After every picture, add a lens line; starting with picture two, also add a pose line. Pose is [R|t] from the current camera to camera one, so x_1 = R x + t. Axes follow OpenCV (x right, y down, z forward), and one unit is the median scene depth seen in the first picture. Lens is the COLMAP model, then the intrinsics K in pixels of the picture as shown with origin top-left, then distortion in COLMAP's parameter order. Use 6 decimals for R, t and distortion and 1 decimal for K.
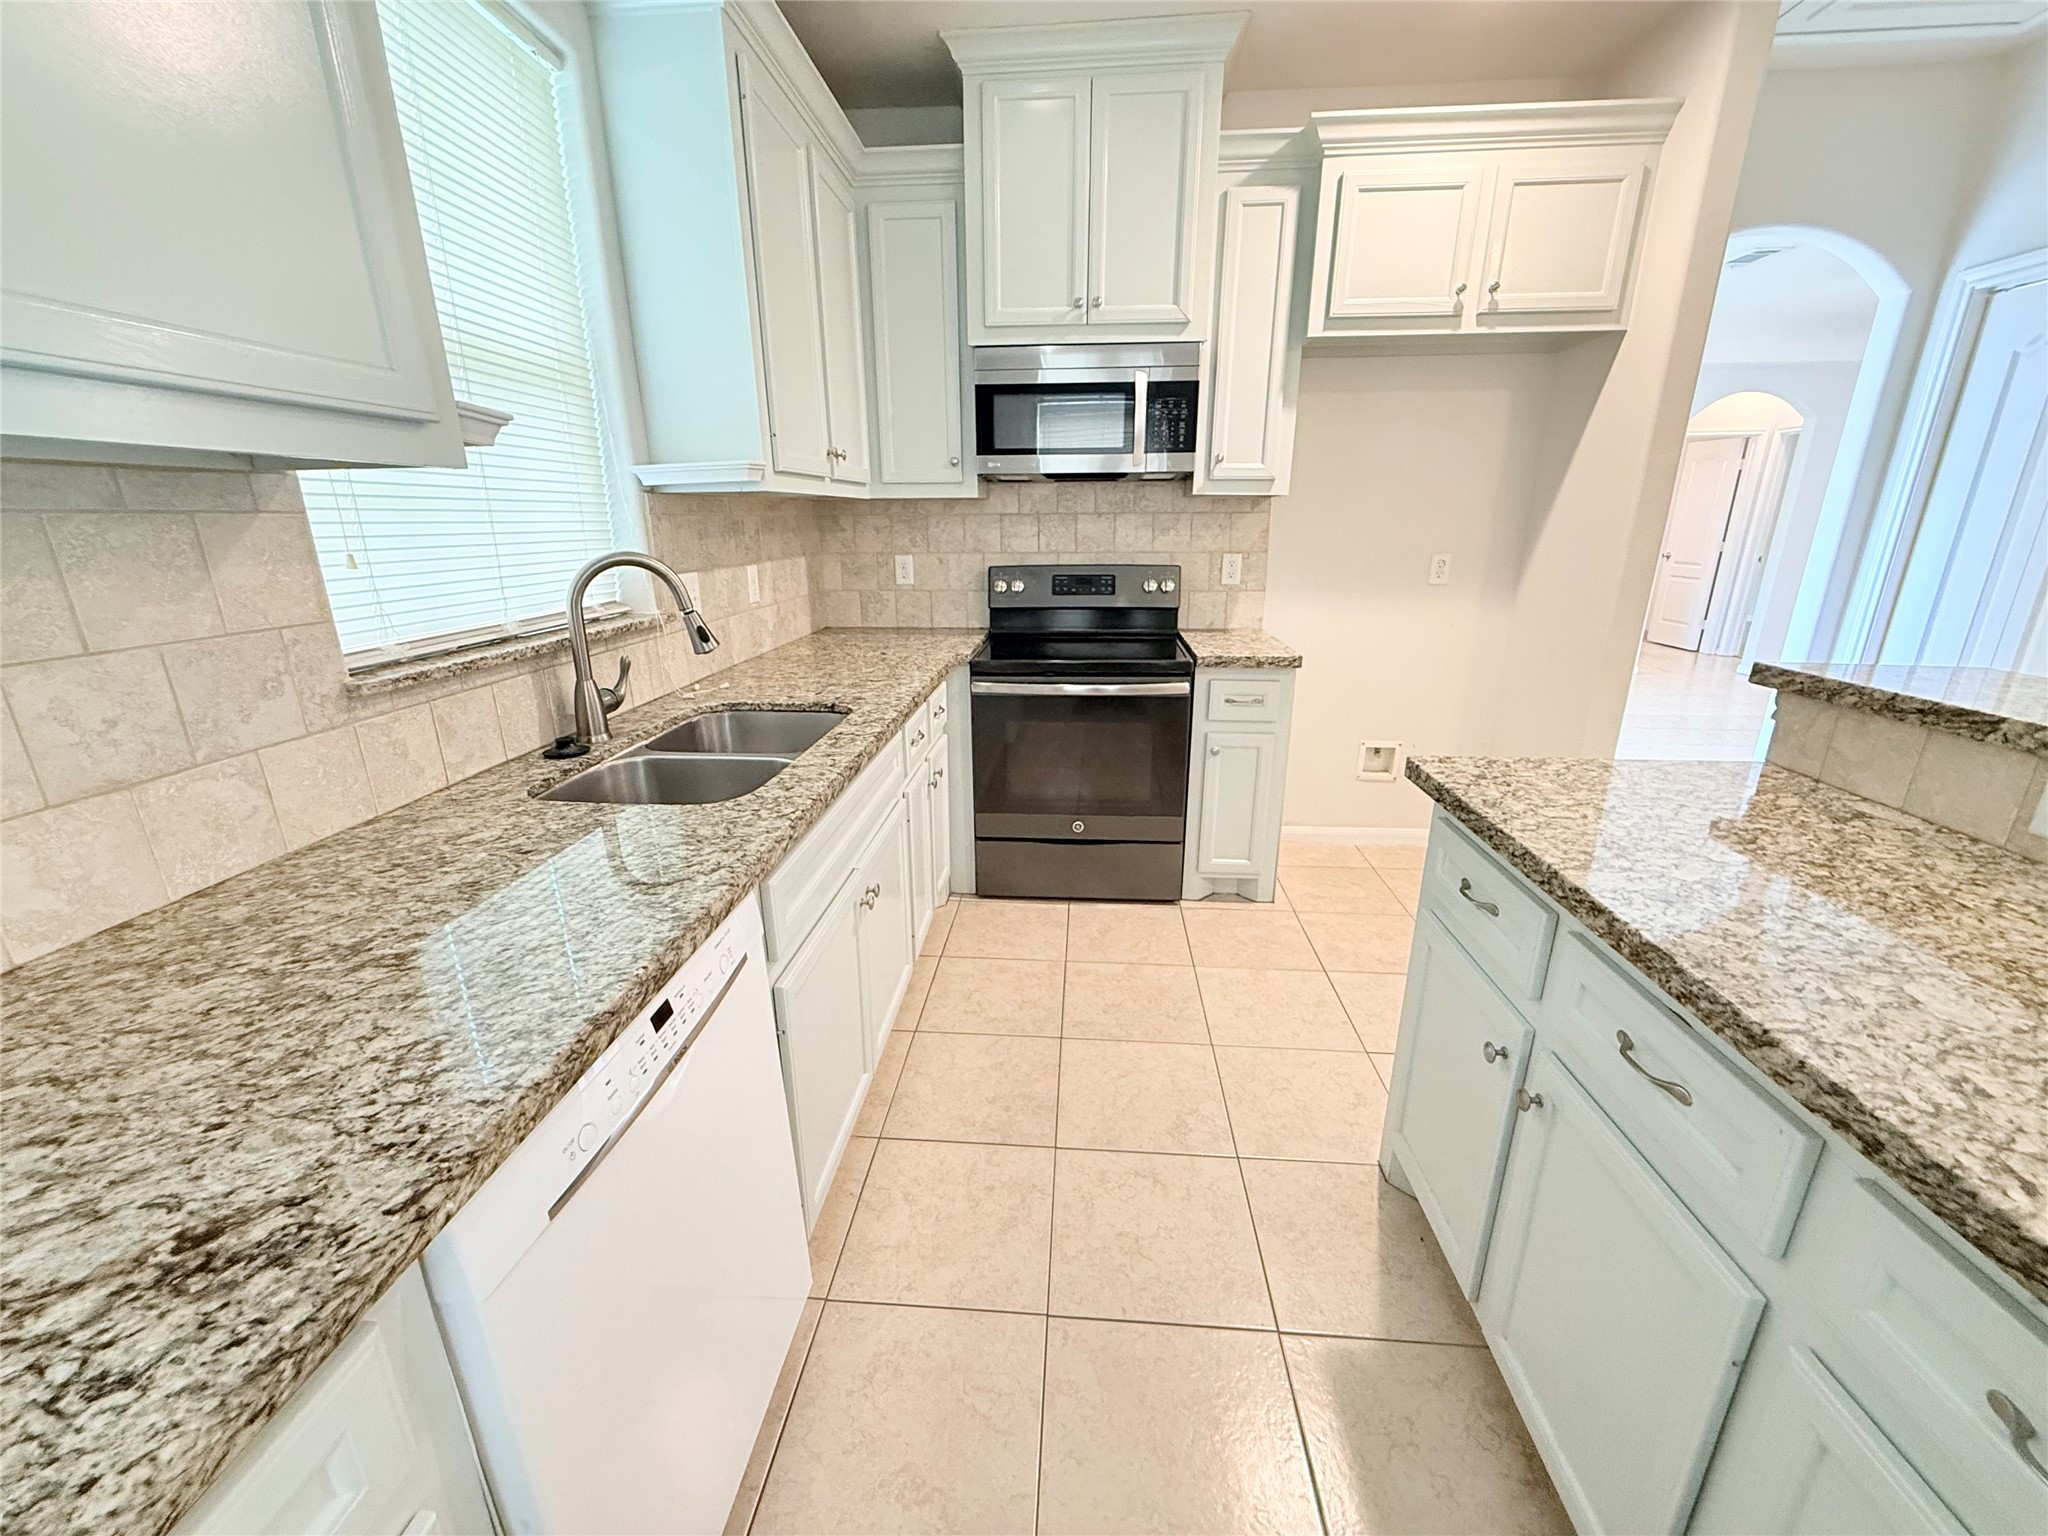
lens RADIAL K [[811.4, 0, 1024.0], [0, 811.4, 768.0], [0, 0, 1]] dist [-0.000172, -0.000154]
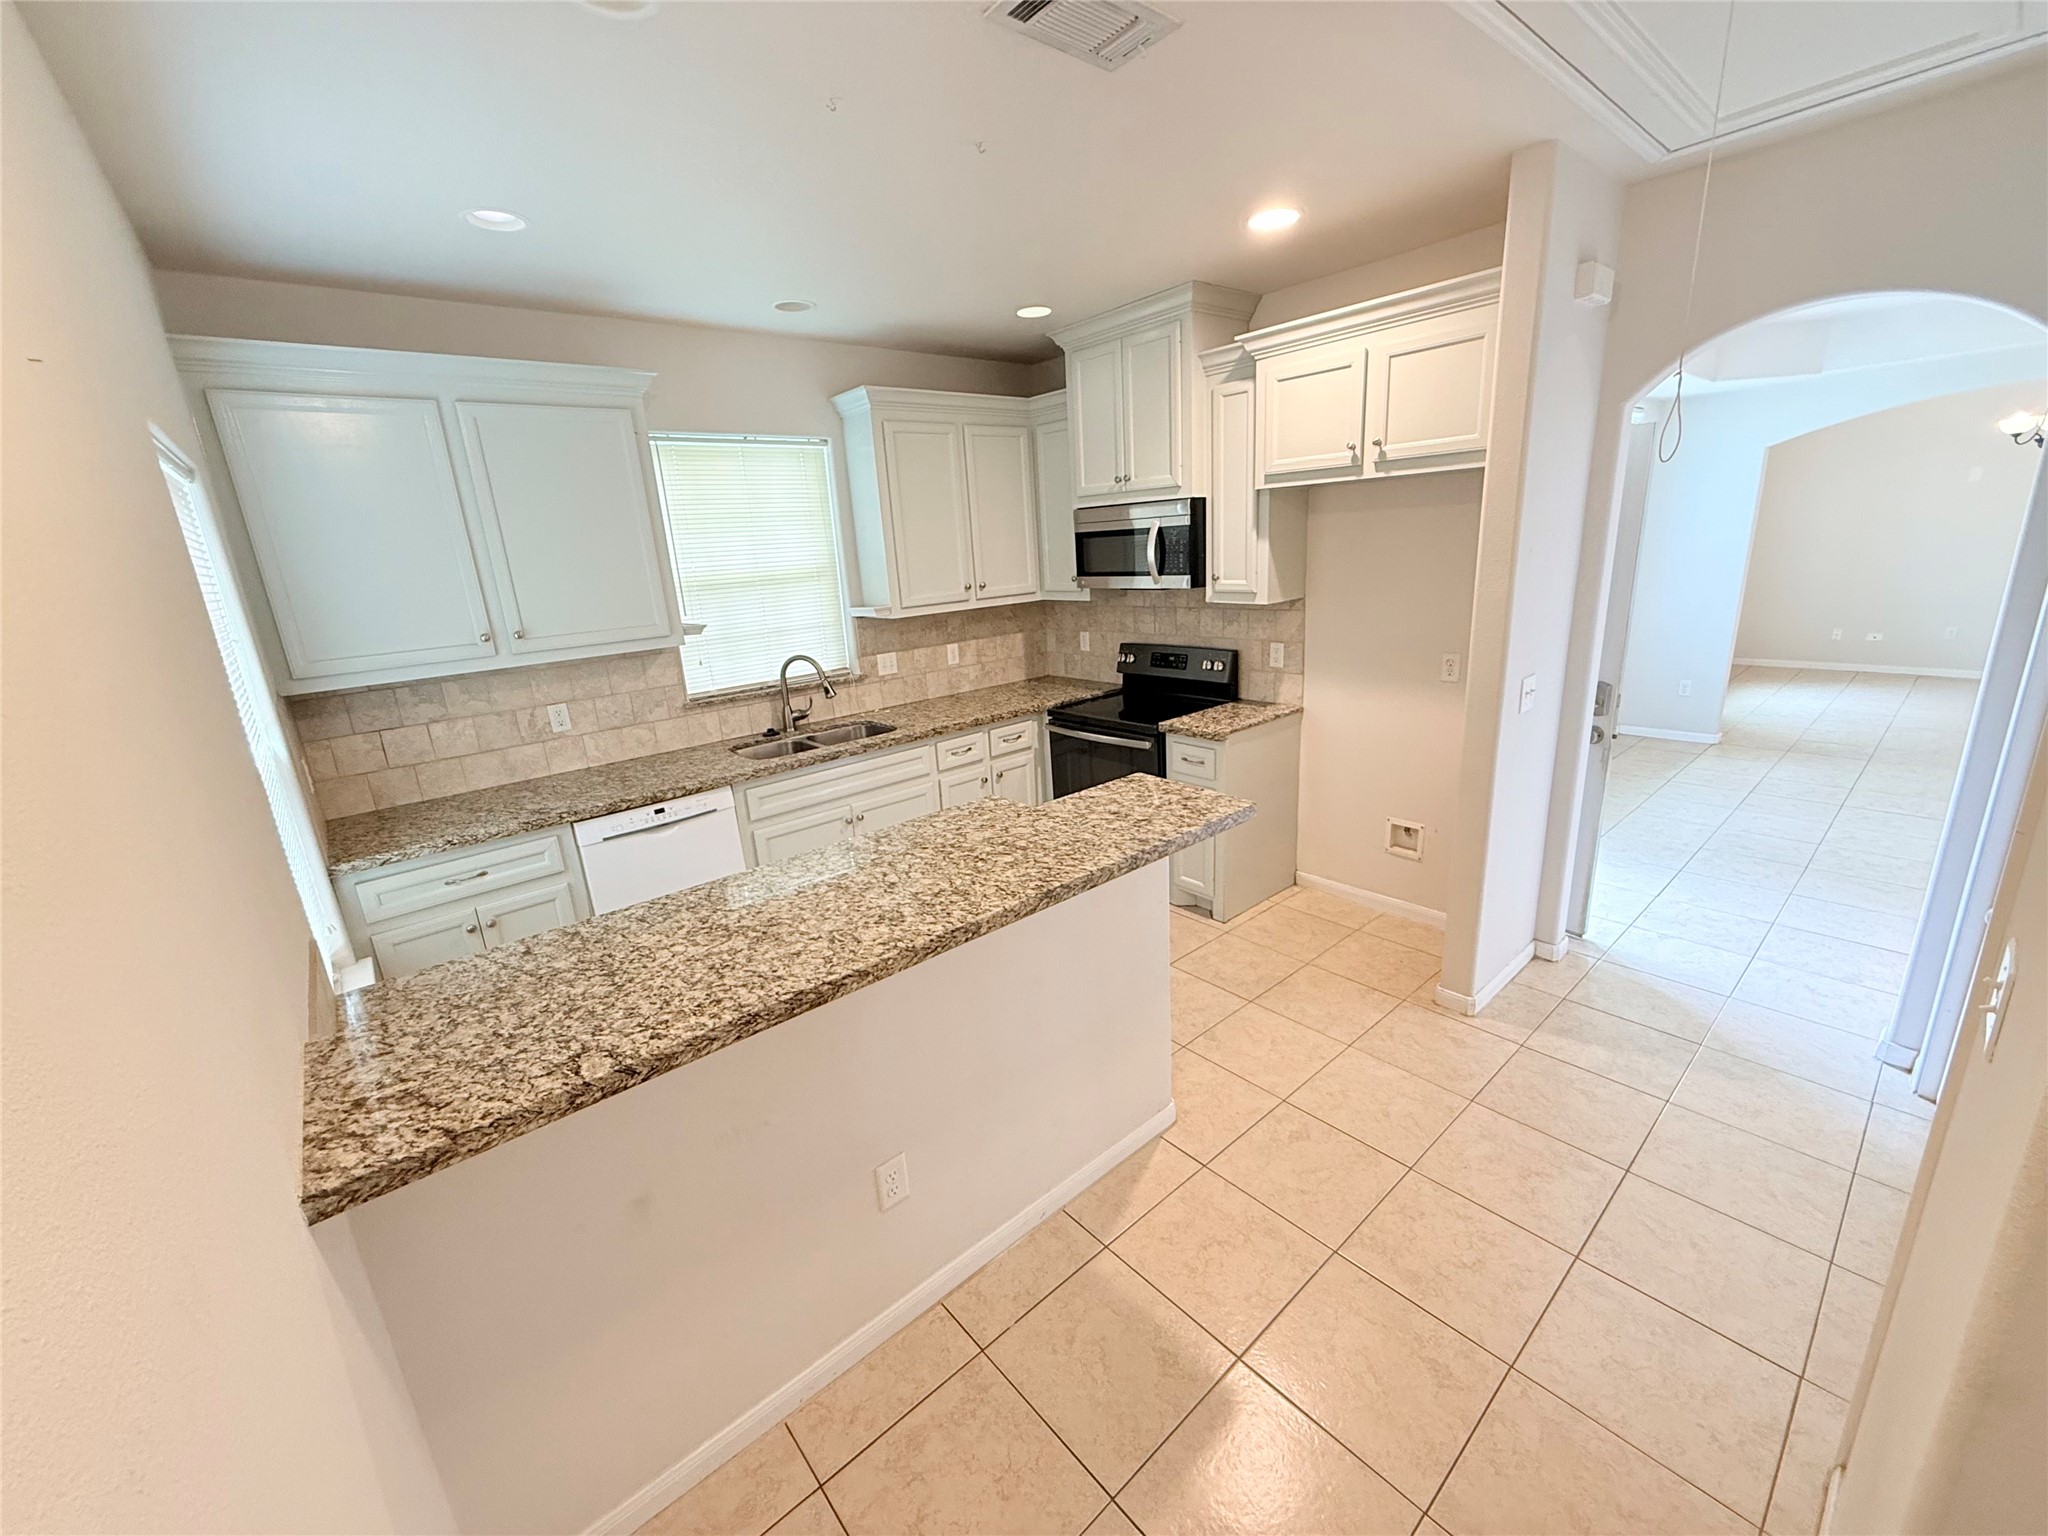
lens RADIAL K [[811.4, 0, 1024.0], [0, 811.4, 768.0], [0, 0, 1]] dist [-0.000172, -0.000154]
pose [[0.712831, 0.153100, -0.684421, 1.054882], [-0.154168, 0.986219, 0.060042, -0.115359], [0.684181, 0.062716, 0.726611, -0.168390]]
